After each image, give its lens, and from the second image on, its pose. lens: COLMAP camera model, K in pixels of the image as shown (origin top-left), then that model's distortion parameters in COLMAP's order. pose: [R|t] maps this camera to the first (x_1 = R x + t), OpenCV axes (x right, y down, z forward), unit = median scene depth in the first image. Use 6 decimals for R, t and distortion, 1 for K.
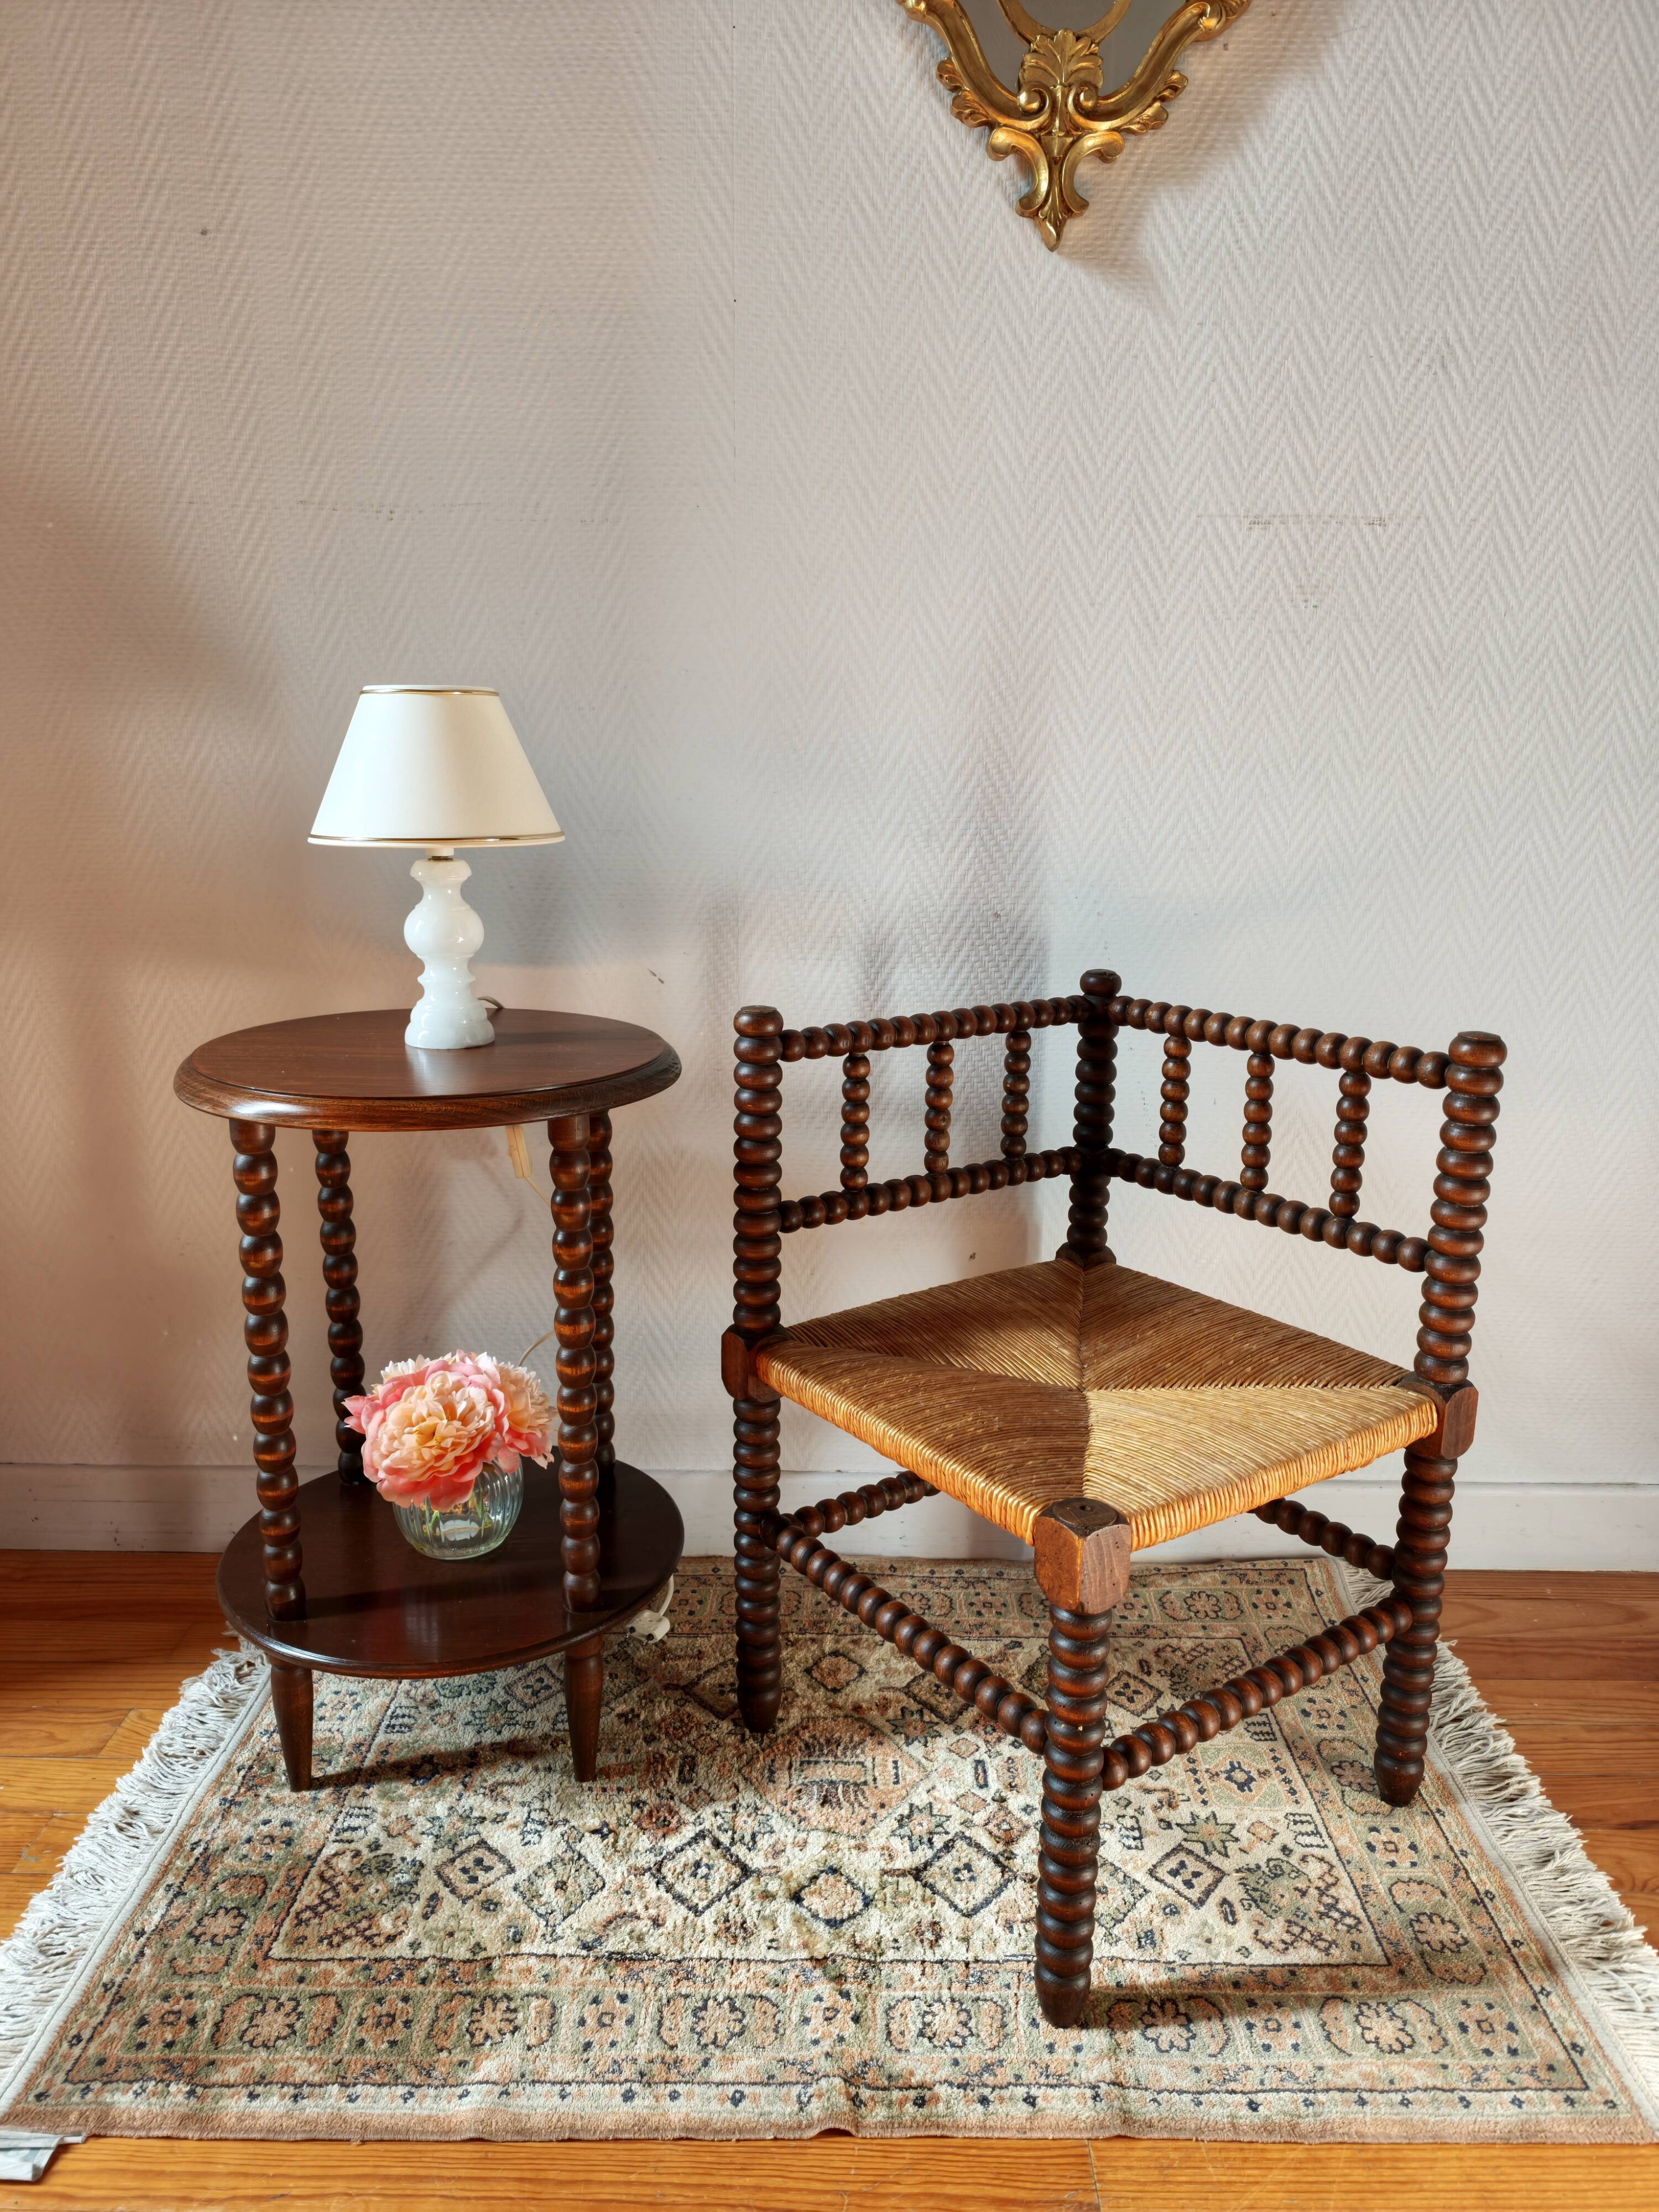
lens RADIAL K [[1550.8, 0, 840.5], [0, 1550.8, 1079.8], [0, 0, 1]] dist [-0.022981, -0.001119]
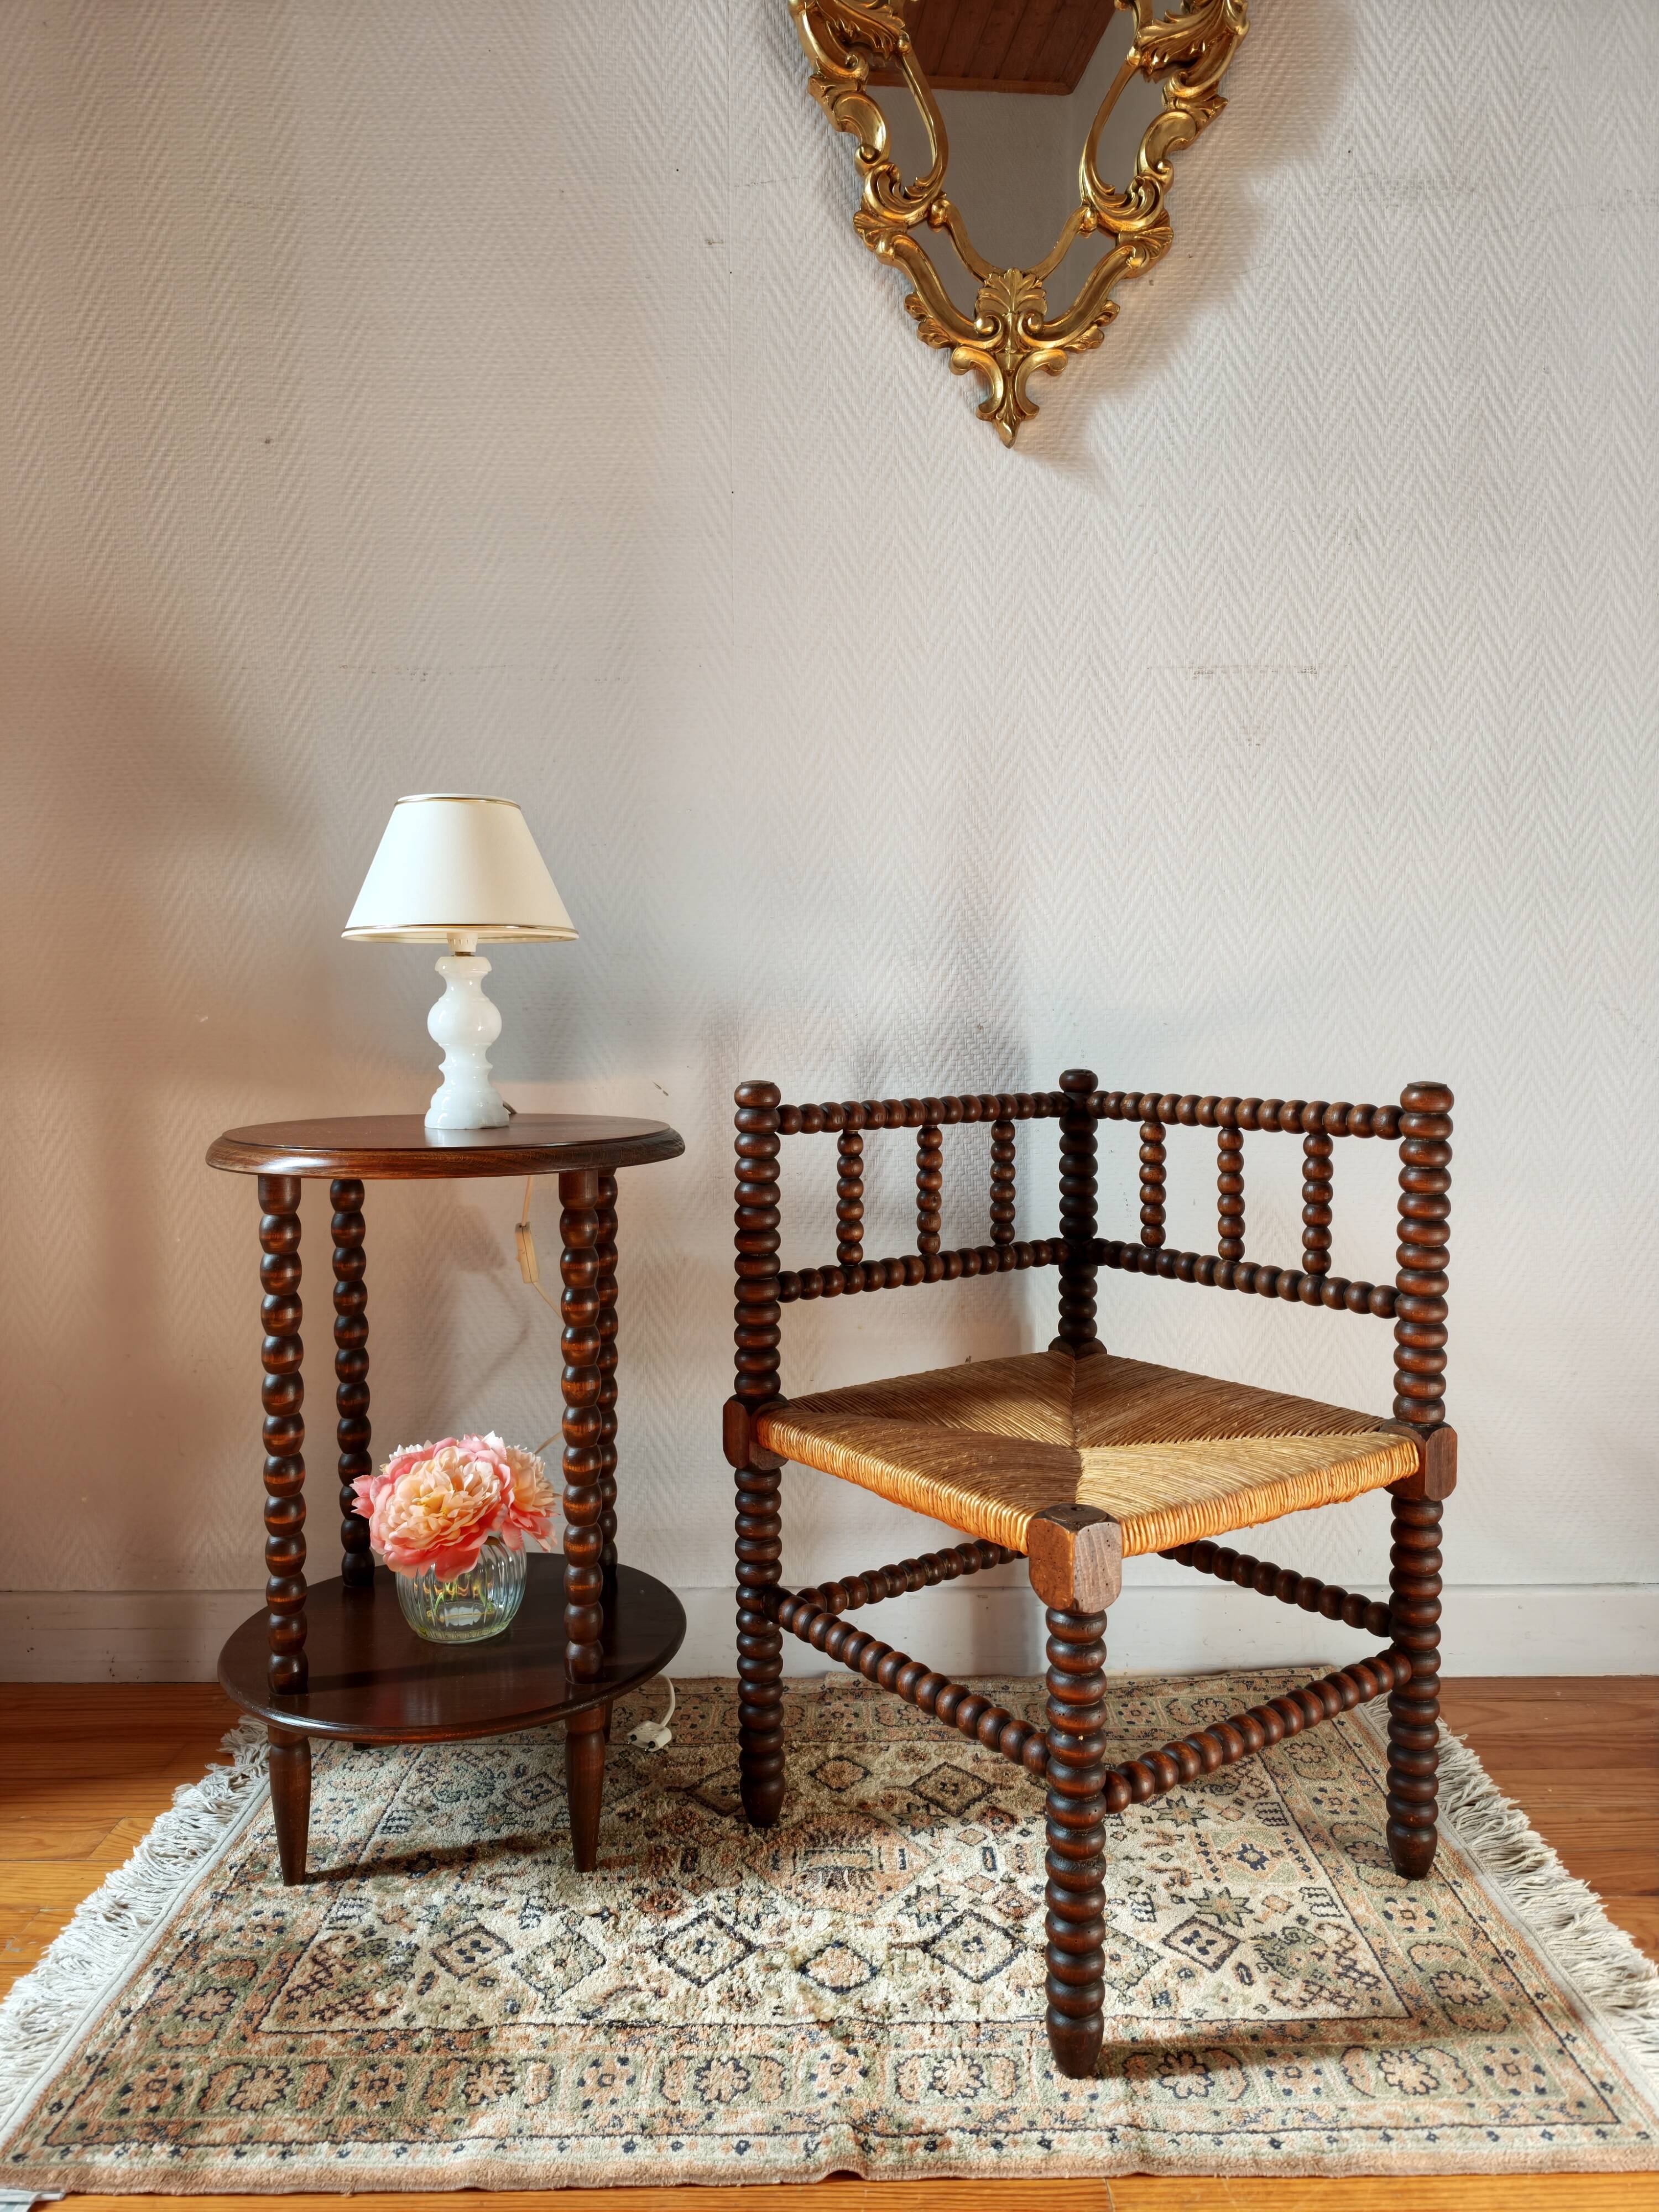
lens RADIAL K [[1550.8, 0, 851.2], [0, 1550.8, 1070.2], [0, 0, 1]] dist [-0.022981, -0.001119]
pose [[0.999839, -0.015703, 0.008707, 0.003092], [0.016995, 0.984089, -0.176863, 0.142606], [-0.005792, 0.176982, 0.984197, -0.059065]]
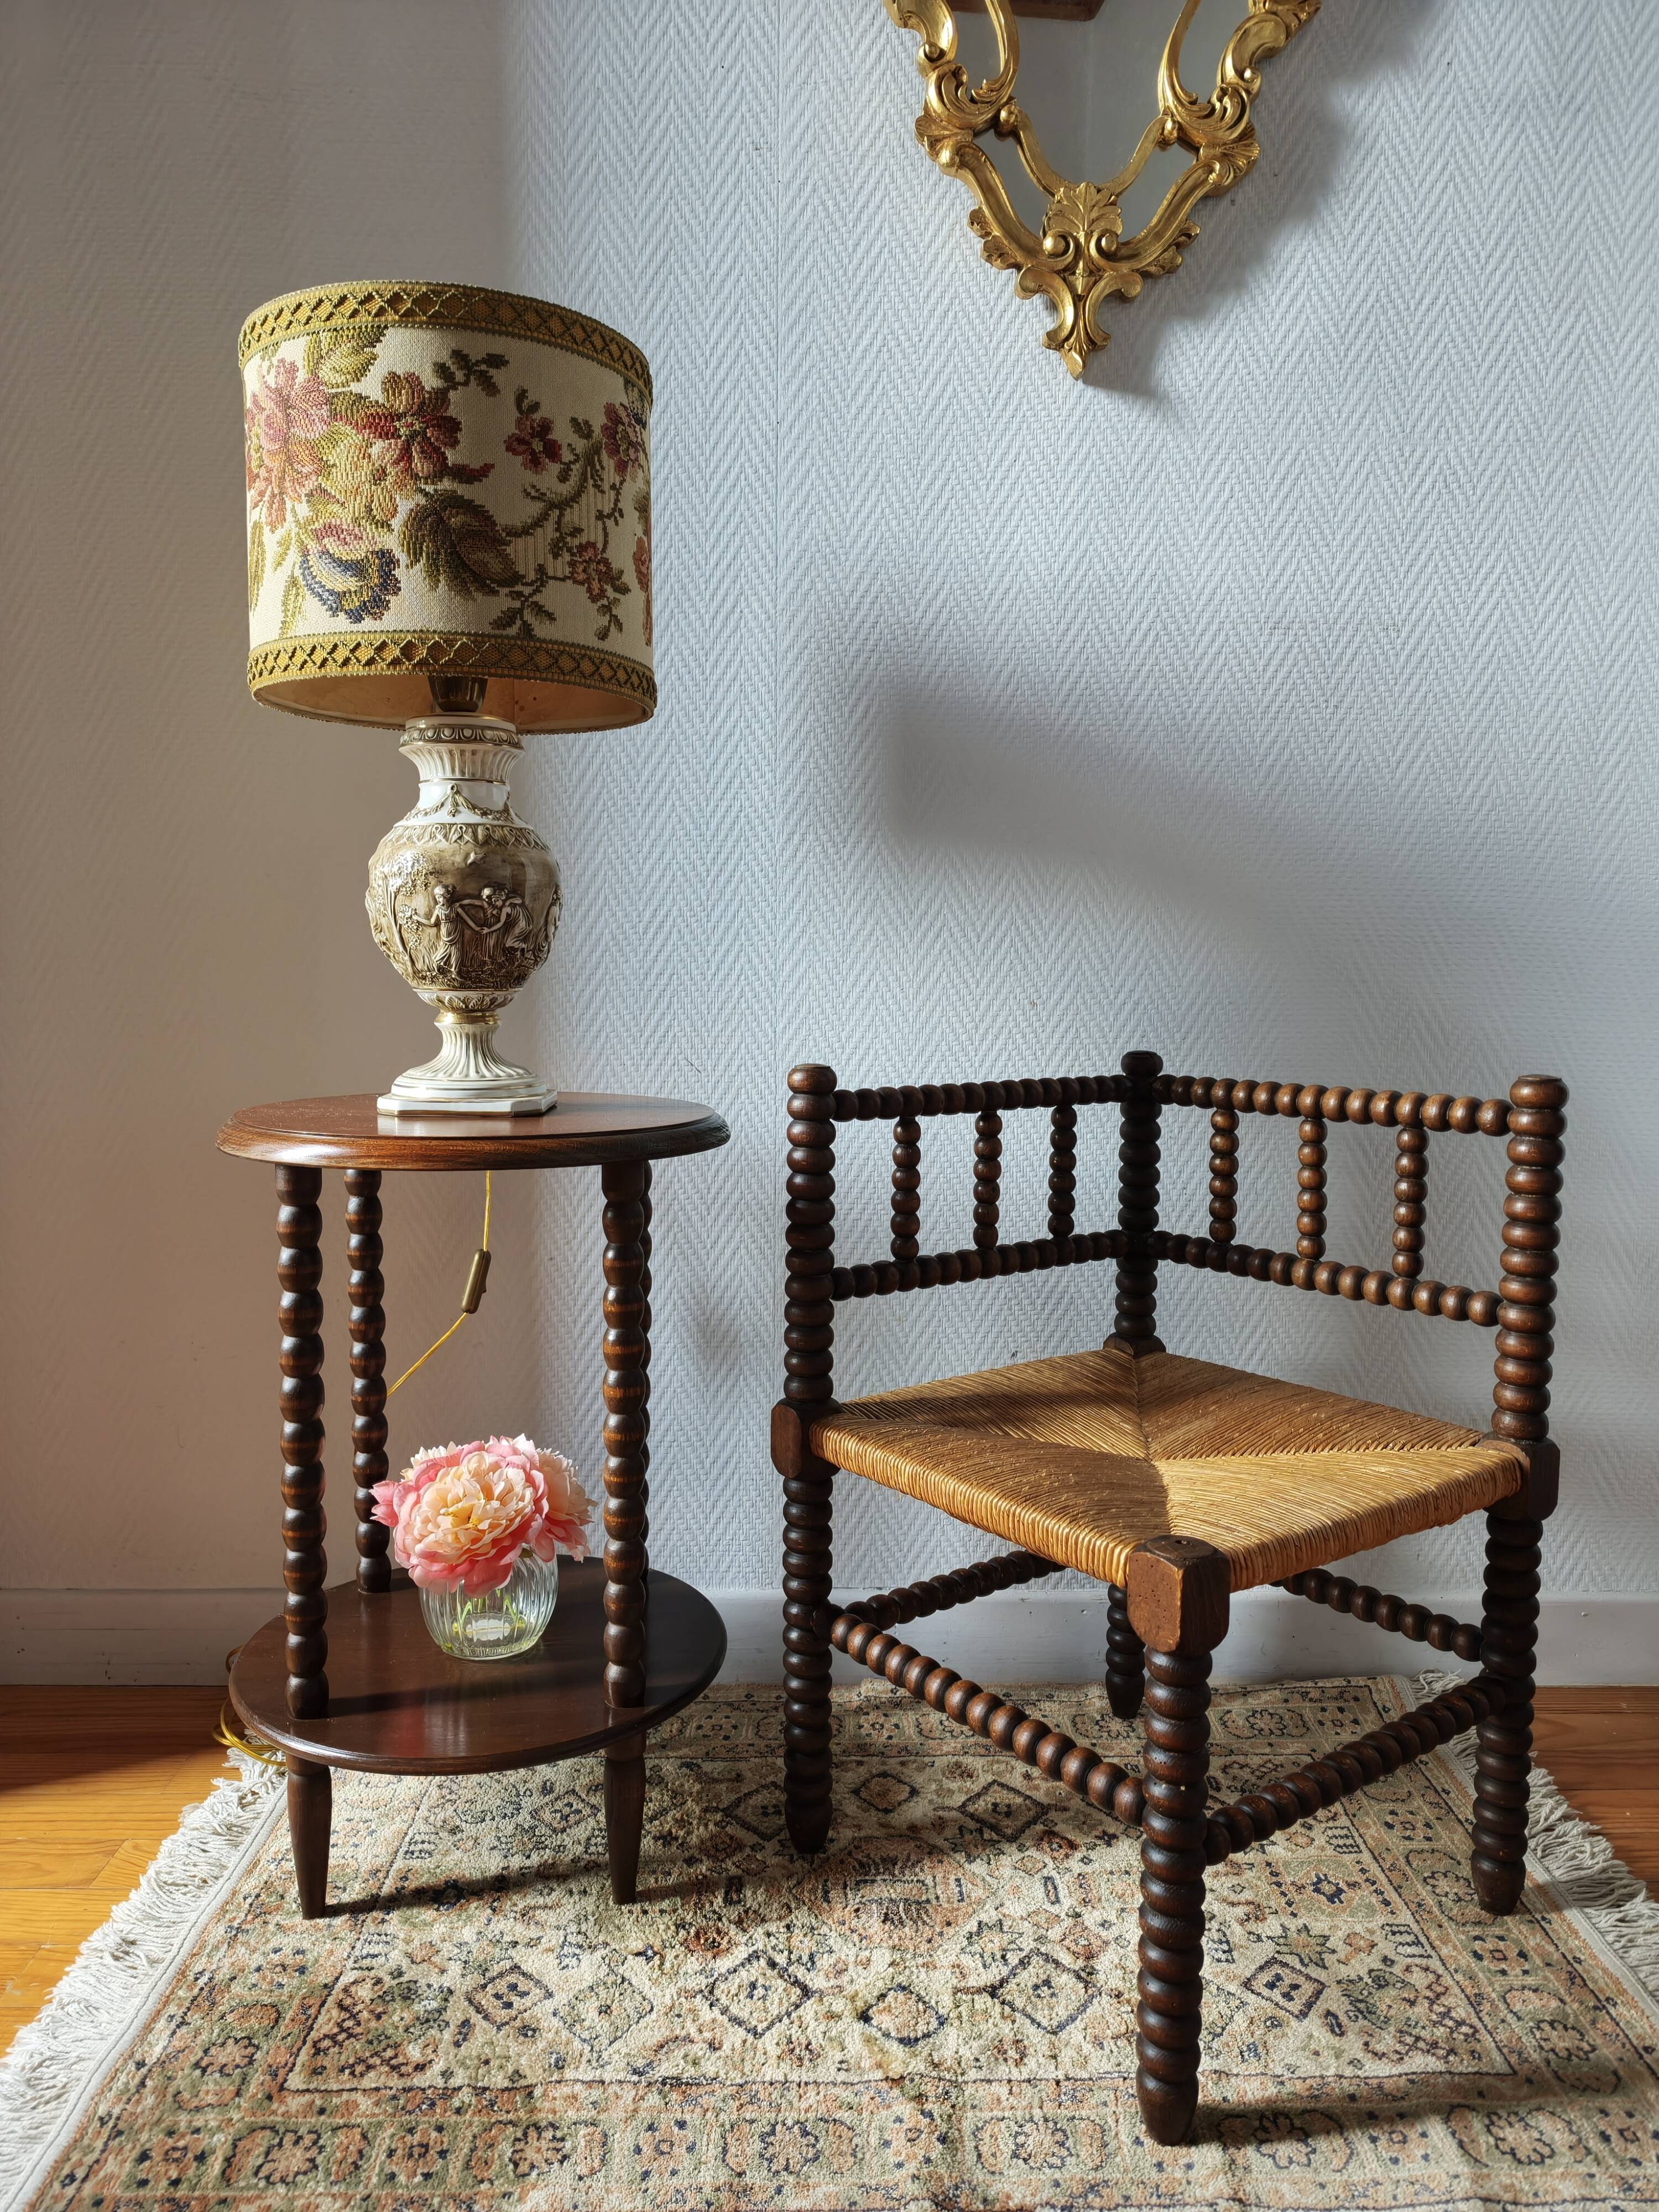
lens RADIAL K [[1550.8, 0, 846.3], [0, 1550.8, 1082.1], [0, 0, 1]] dist [-0.022981, -0.001119]
pose [[0.999709, -0.003918, 0.023796, -0.058317], [0.007221, 0.990072, -0.140379, 0.108721], [-0.023010, 0.140510, 0.989812, 0.019444]]
